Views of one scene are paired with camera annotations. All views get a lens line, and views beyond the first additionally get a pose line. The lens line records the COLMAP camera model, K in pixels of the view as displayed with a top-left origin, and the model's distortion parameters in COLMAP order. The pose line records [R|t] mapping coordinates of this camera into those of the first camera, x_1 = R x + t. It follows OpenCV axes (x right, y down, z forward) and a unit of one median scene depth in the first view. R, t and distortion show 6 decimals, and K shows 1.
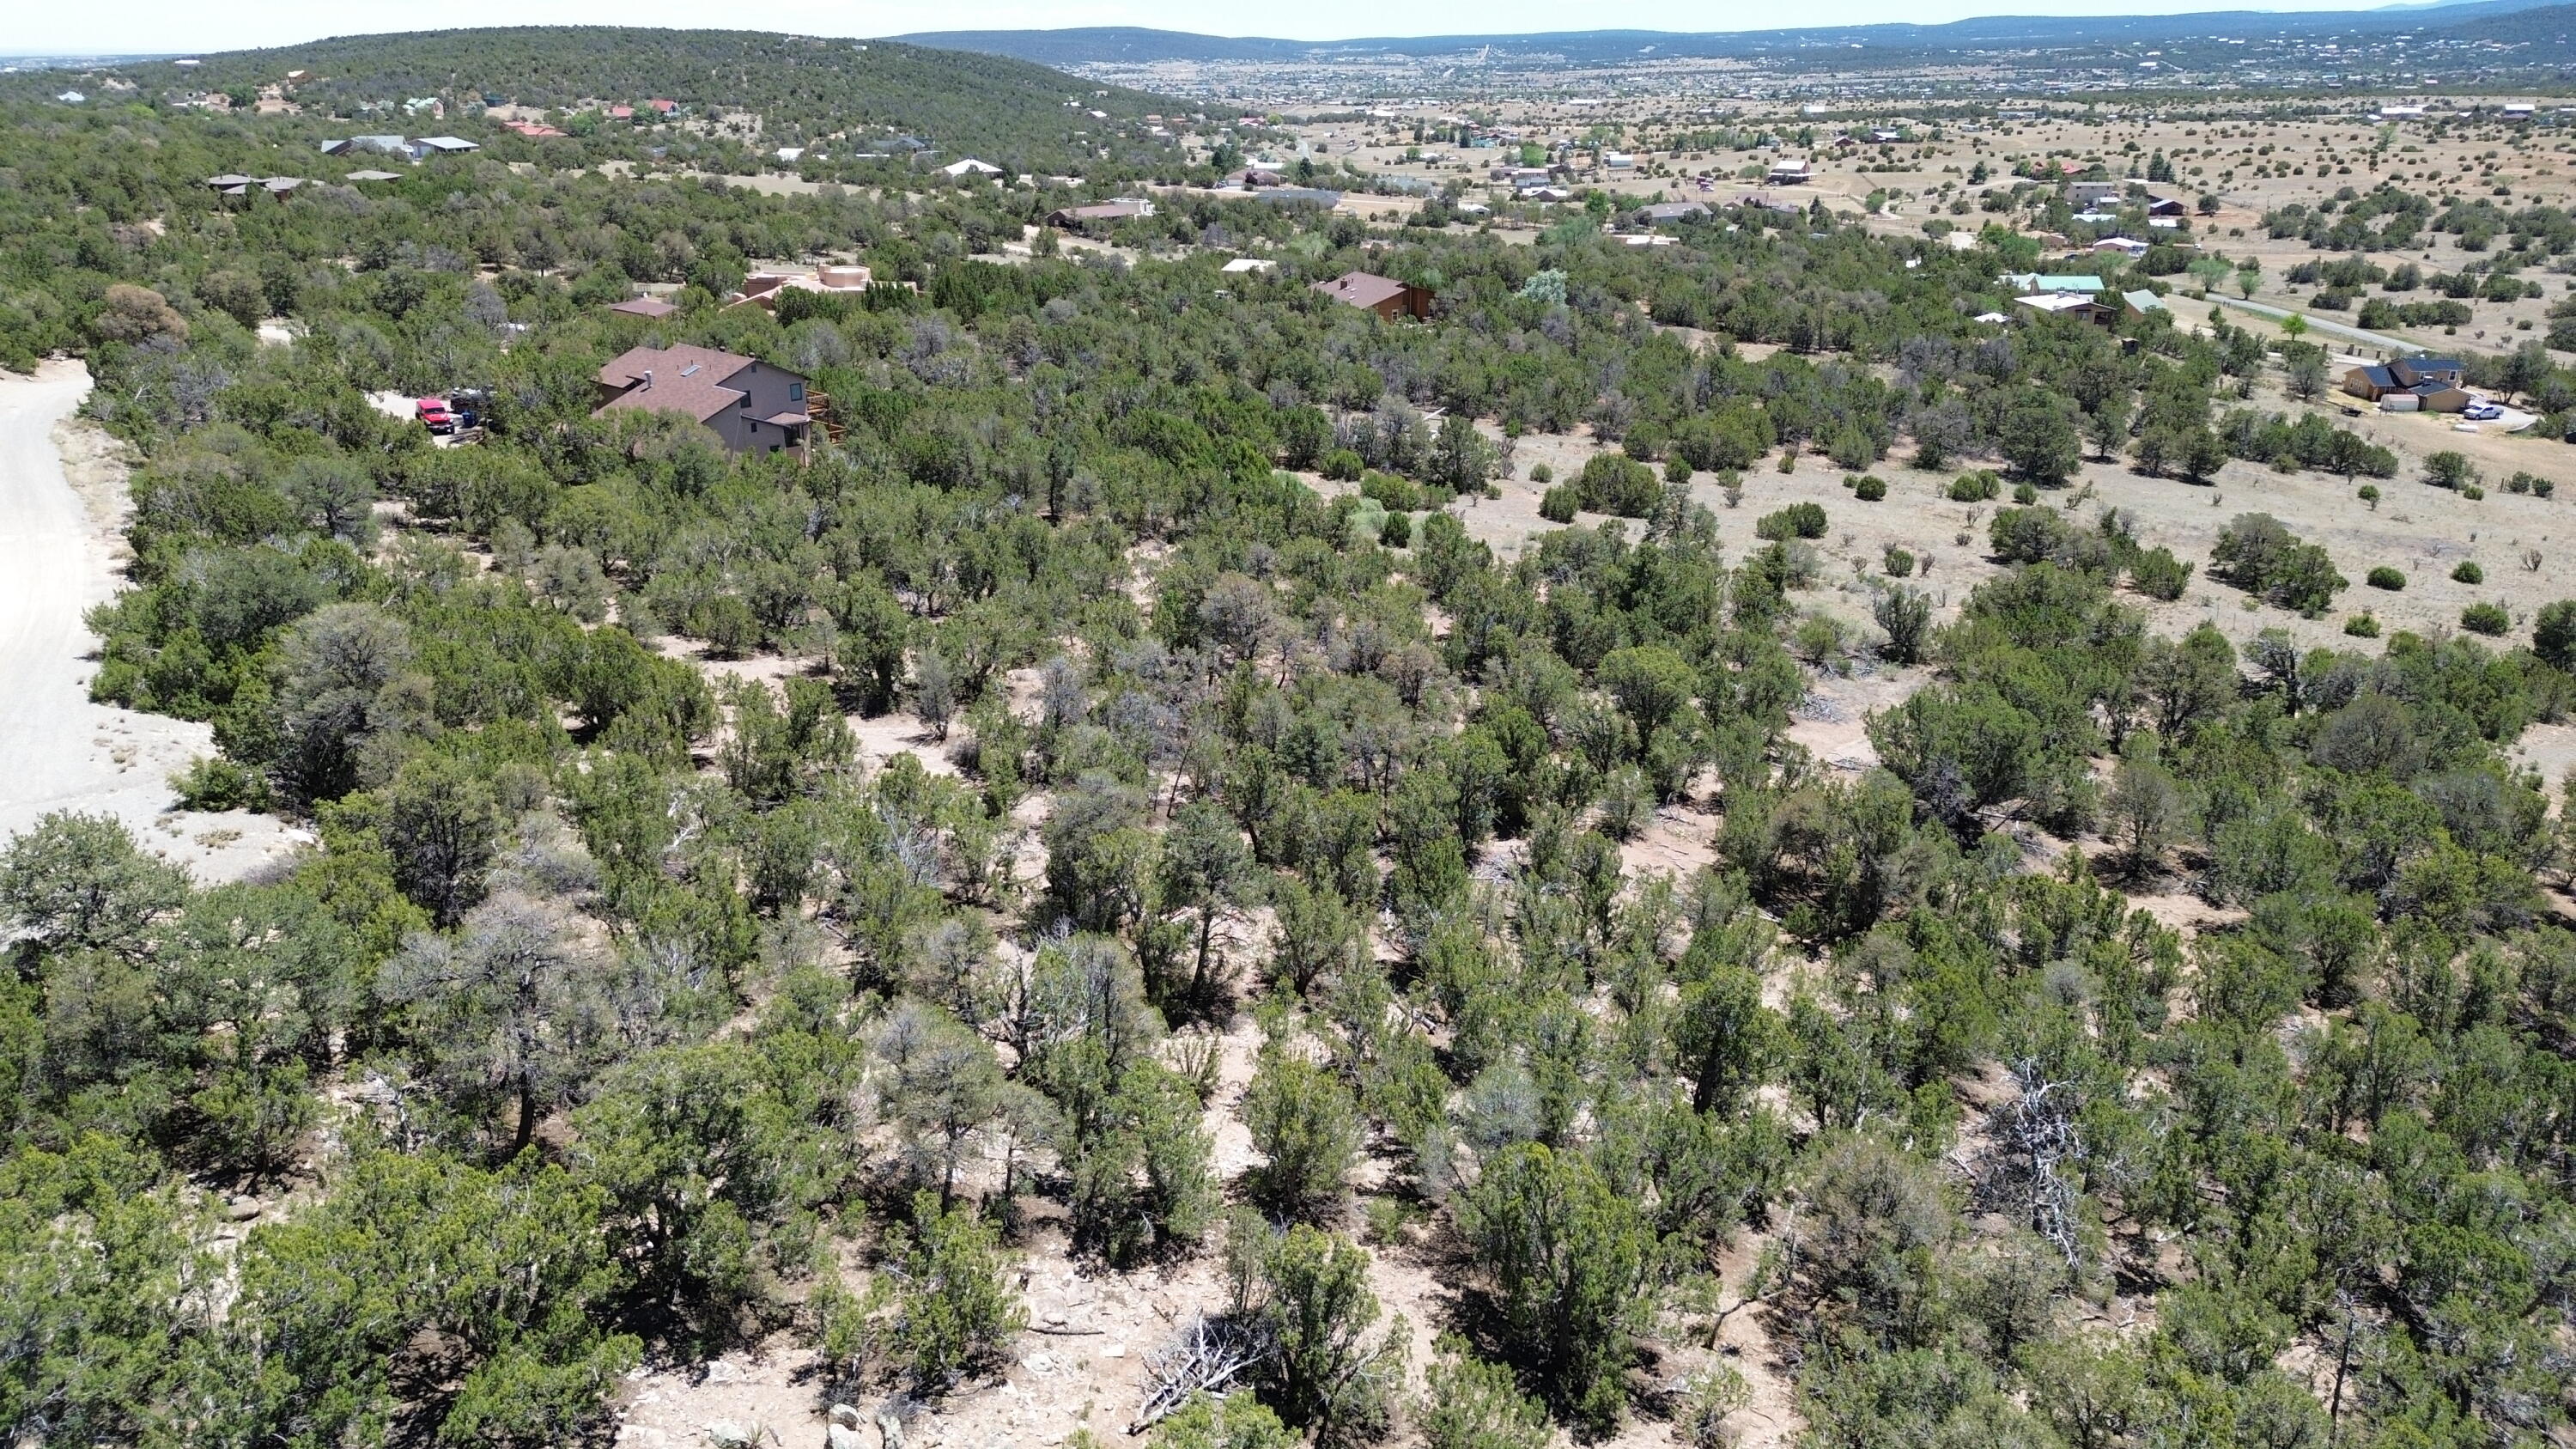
lens RADIAL K [[1823.1, 0, 1294.1], [0, 1823.1, 715.6], [0, 0, 1]] dist [0.076498, -0.077896]
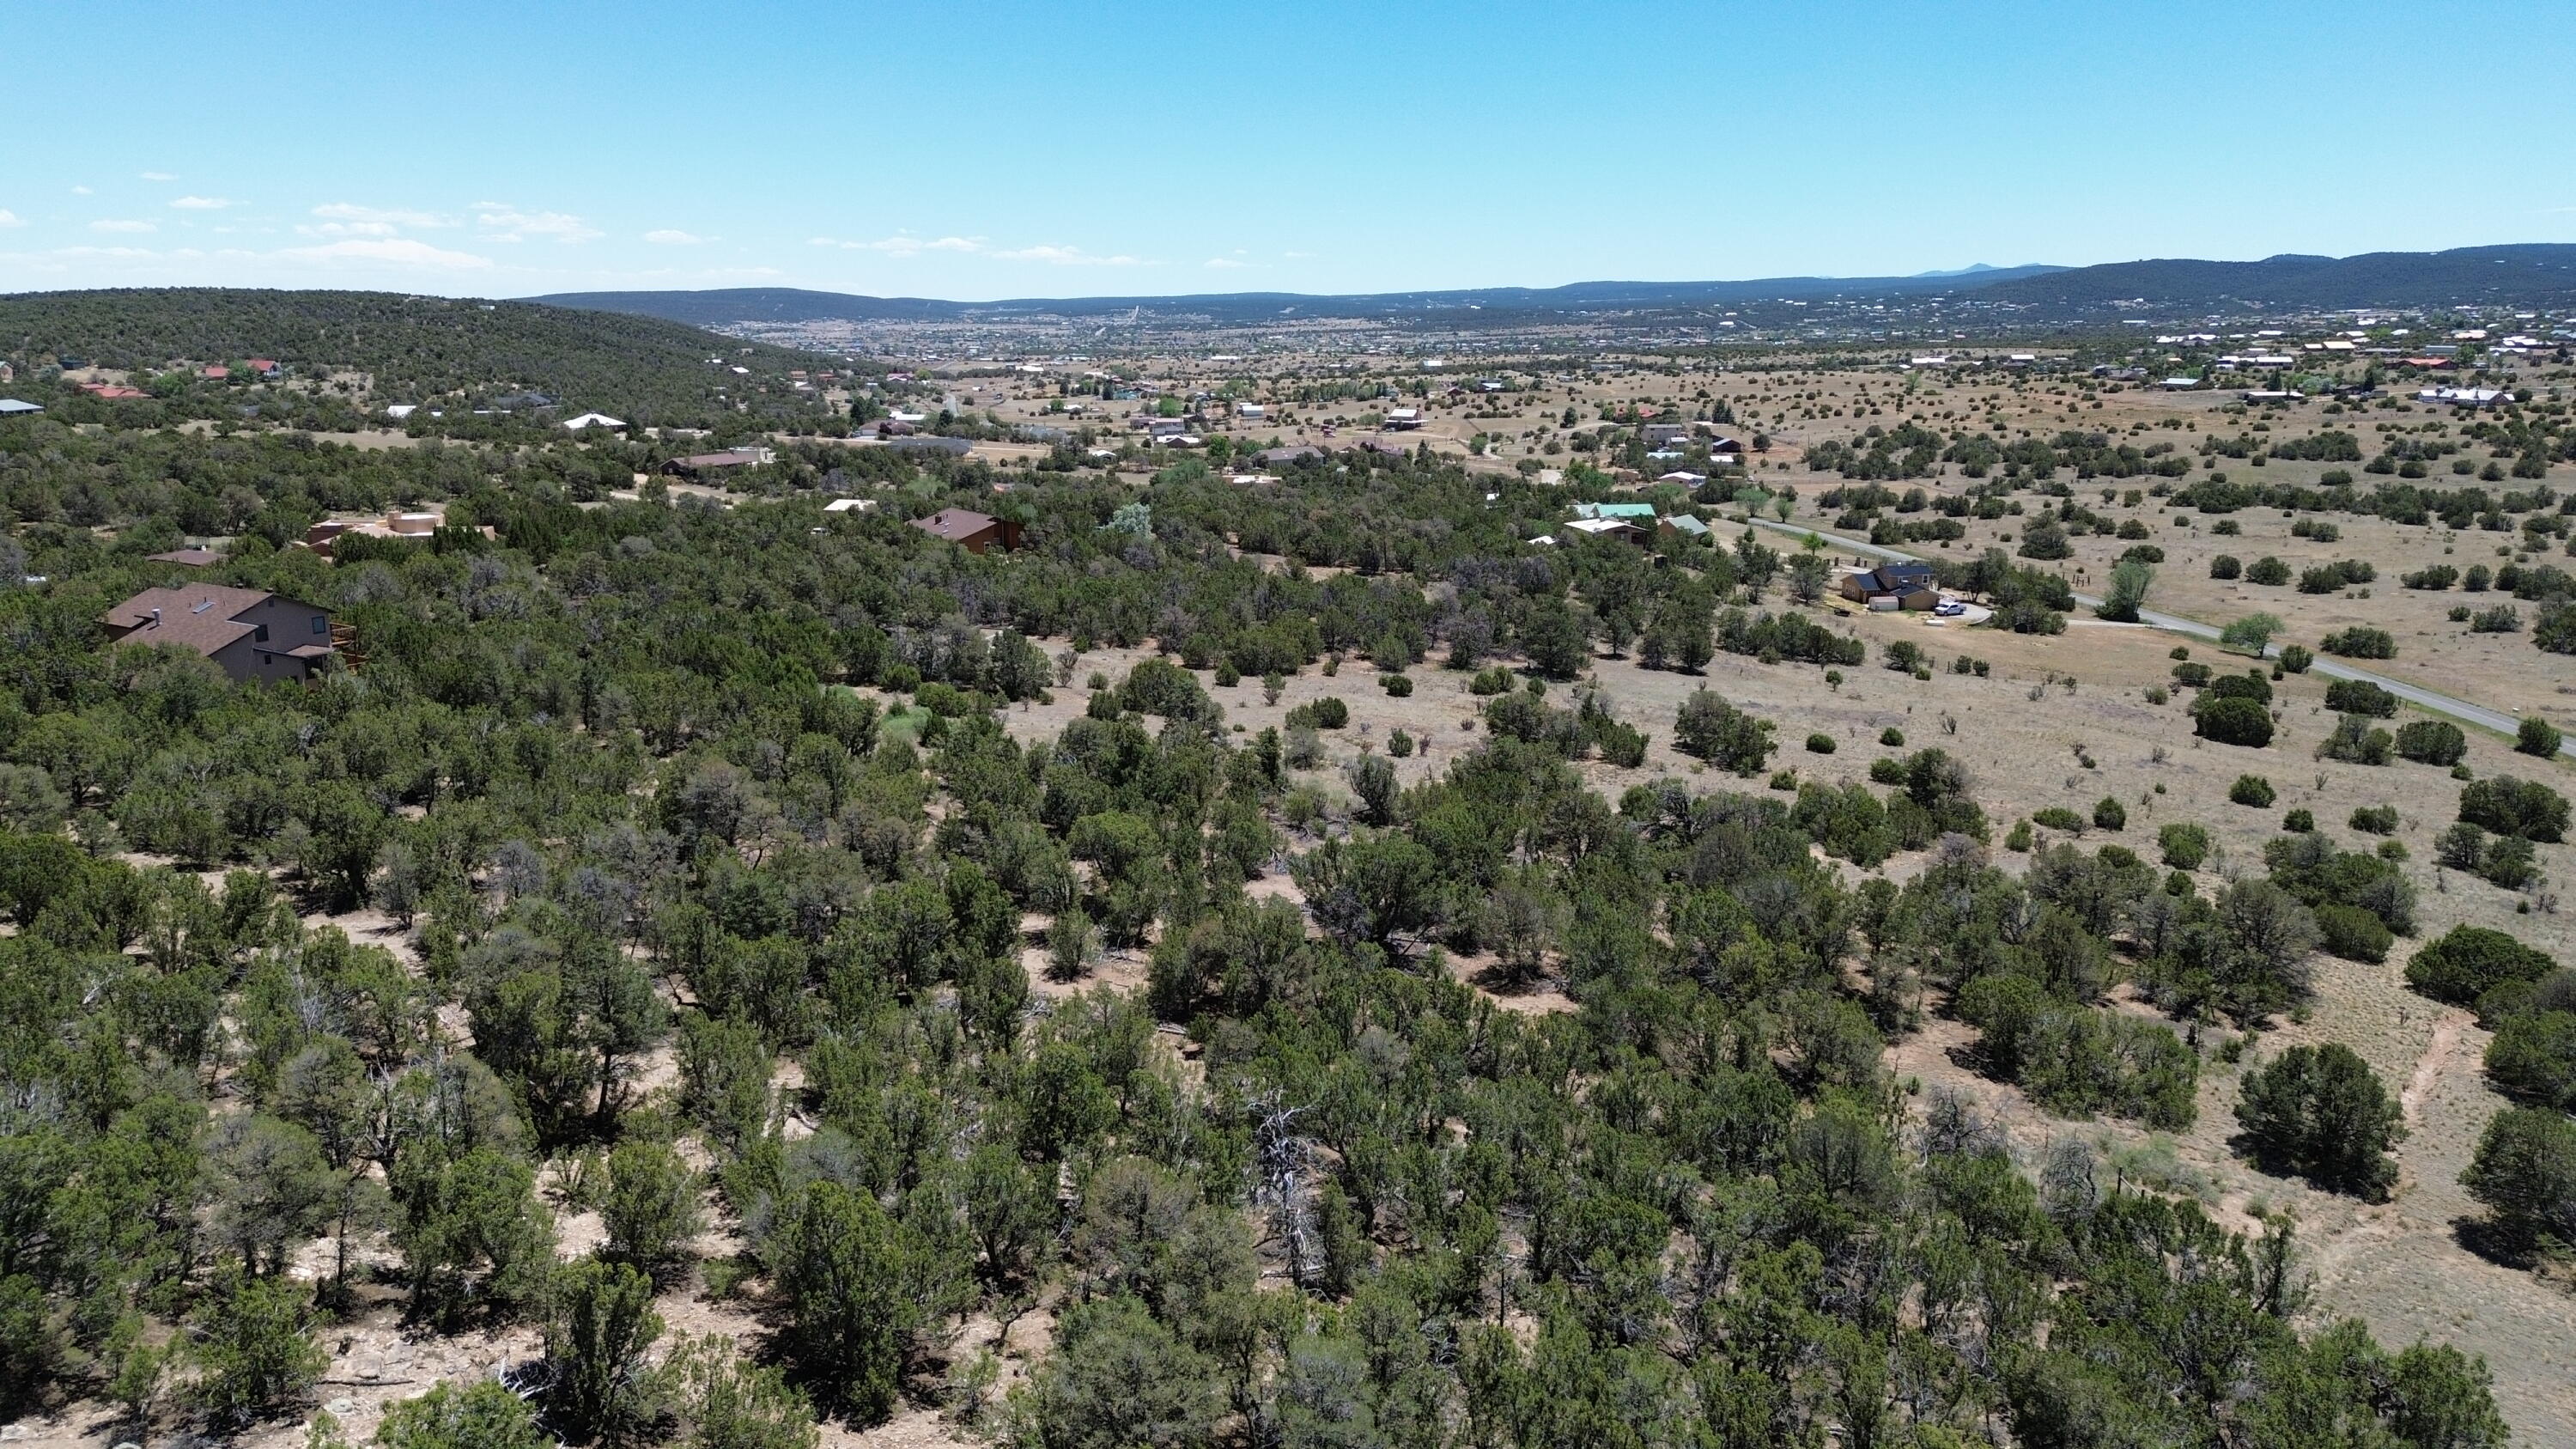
lens RADIAL K [[1823.1, 0, 1294.1], [0, 1823.1, 715.6], [0, 0, 1]] dist [0.076498, -0.077896]
pose [[0.983810, -0.042583, 0.174083, 0.054572], [0.064701, 0.990243, -0.123421, 0.023791], [-0.167129, 0.132686, 0.976966, -0.055903]]
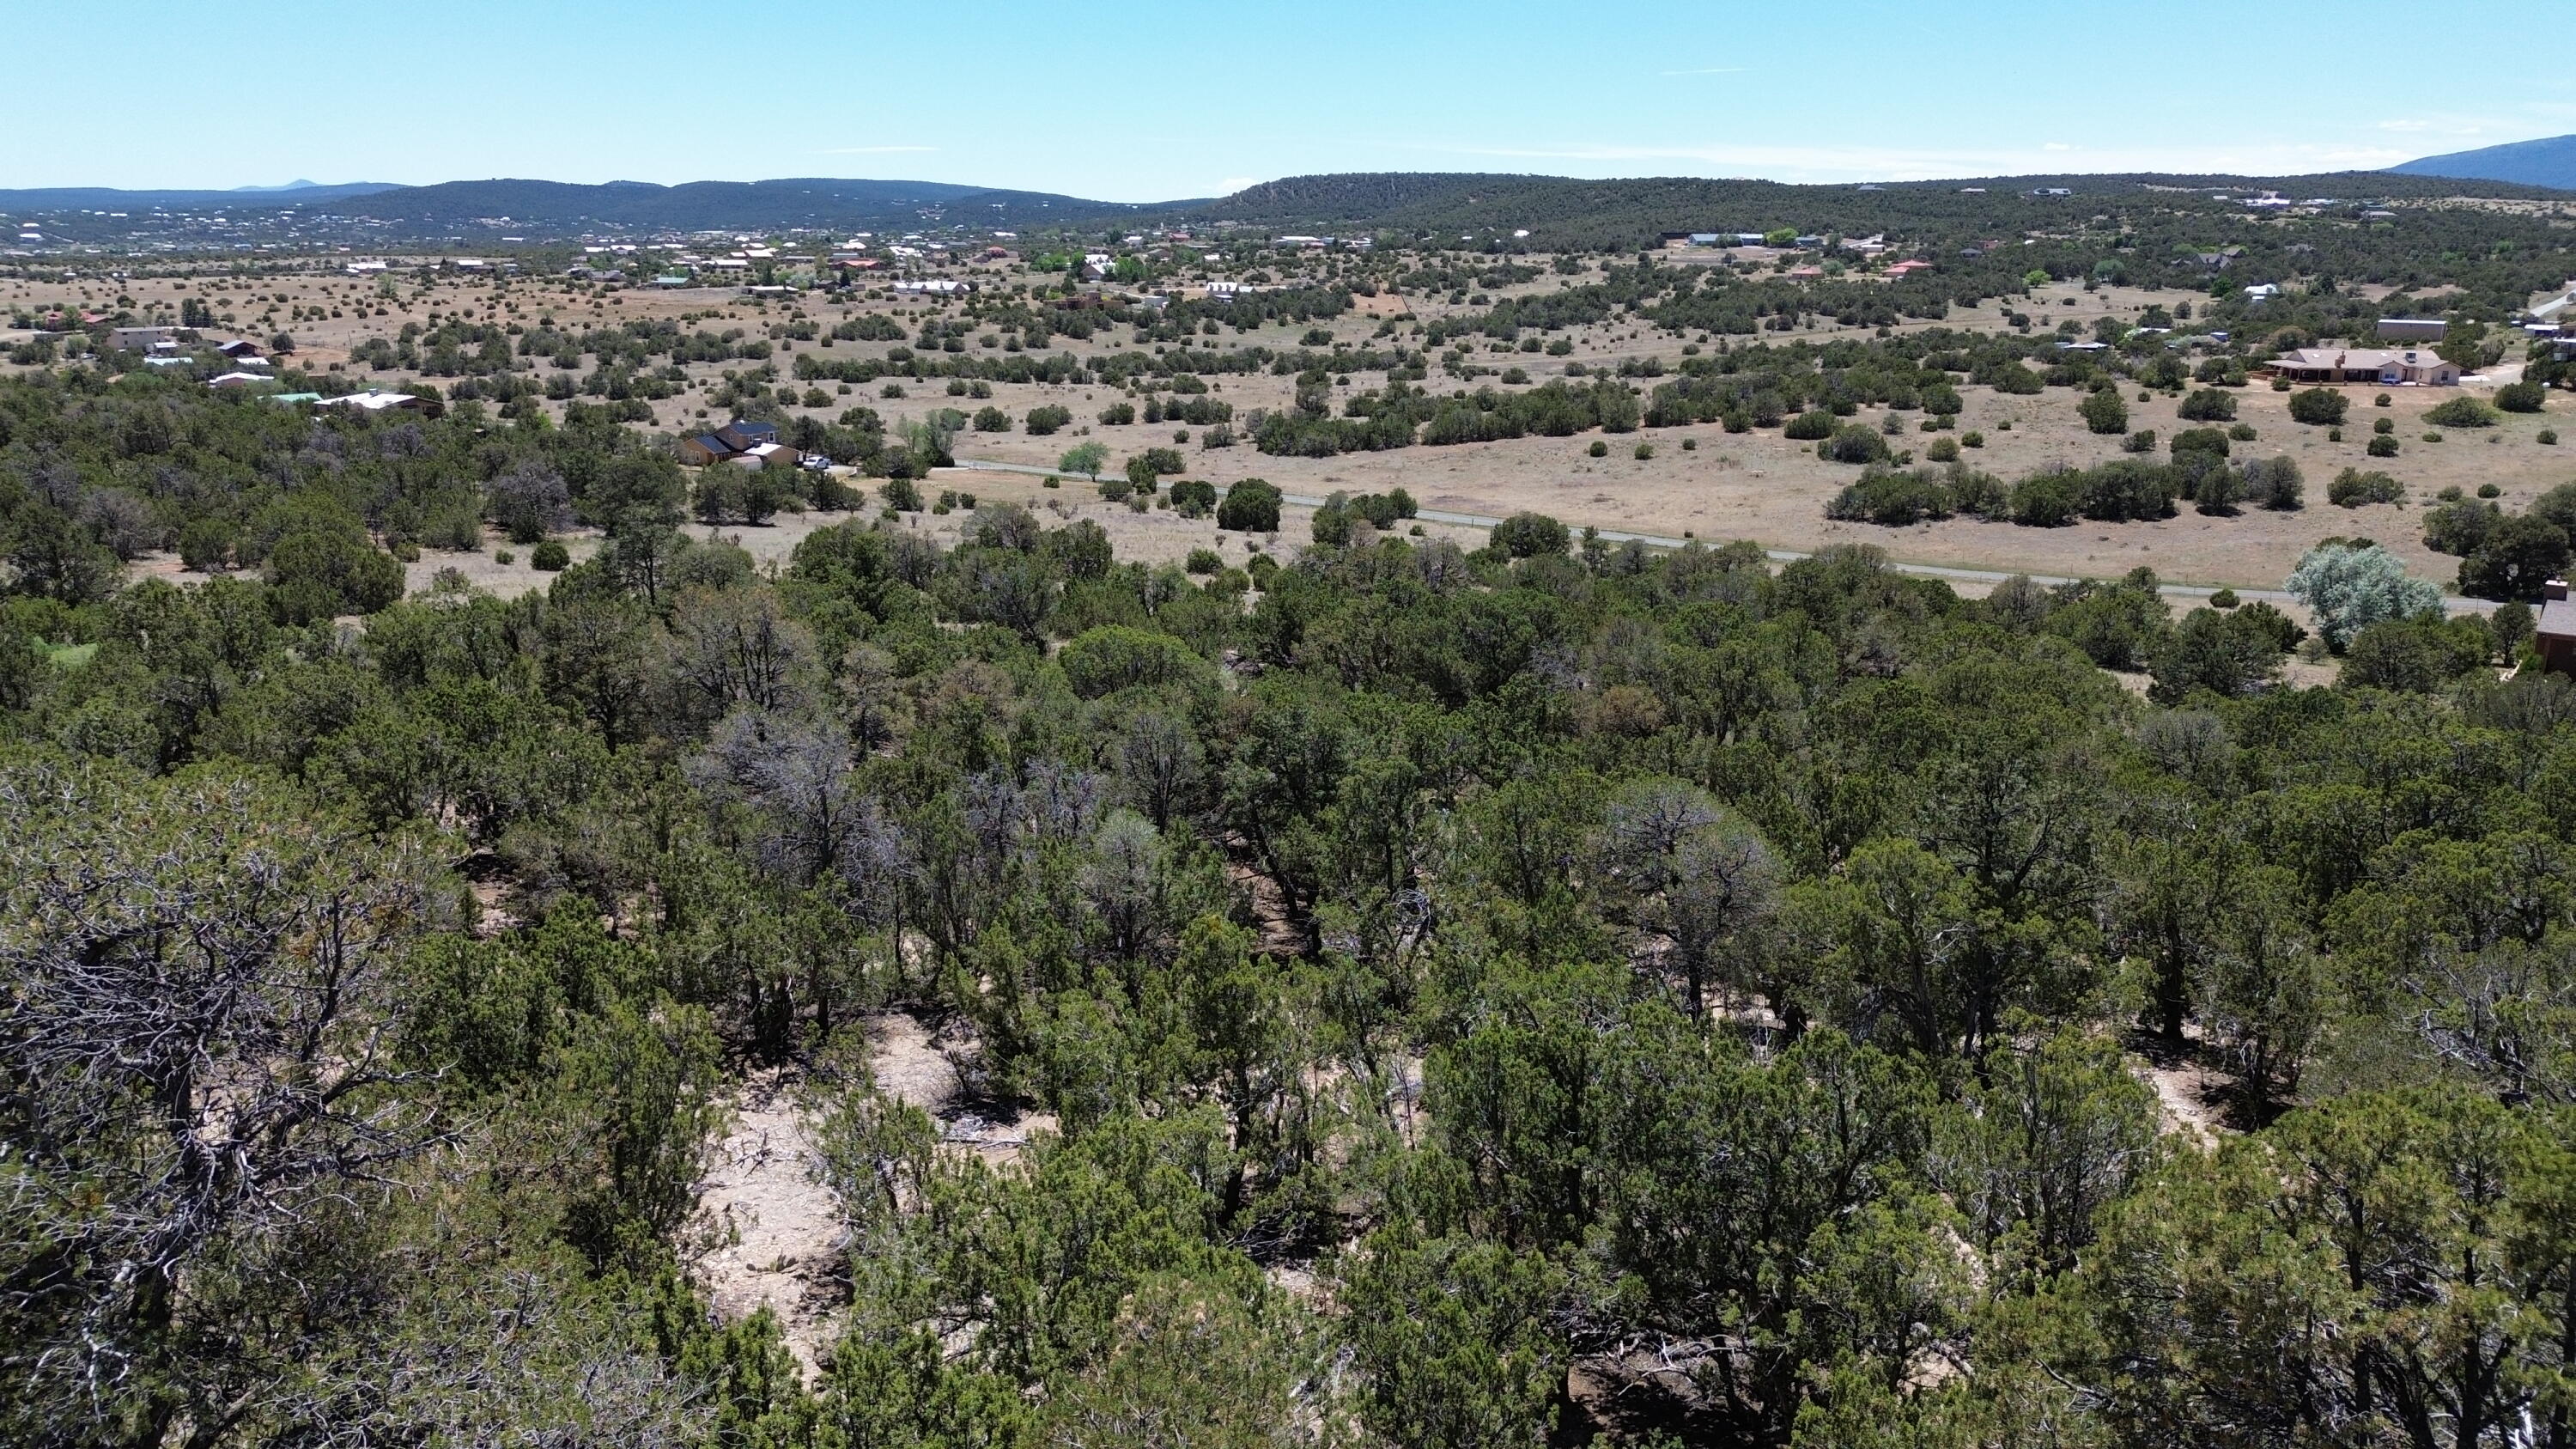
lens RADIAL K [[1823.1, 0, 1294.1], [0, 1823.1, 715.6], [0, 0, 1]] dist [0.076498, -0.077896]
pose [[0.536574, -0.212749, 0.816594, -0.175736], [0.284060, 0.956760, 0.062615, -0.013141], [-0.794606, 0.198365, 0.573806, 0.263951]]
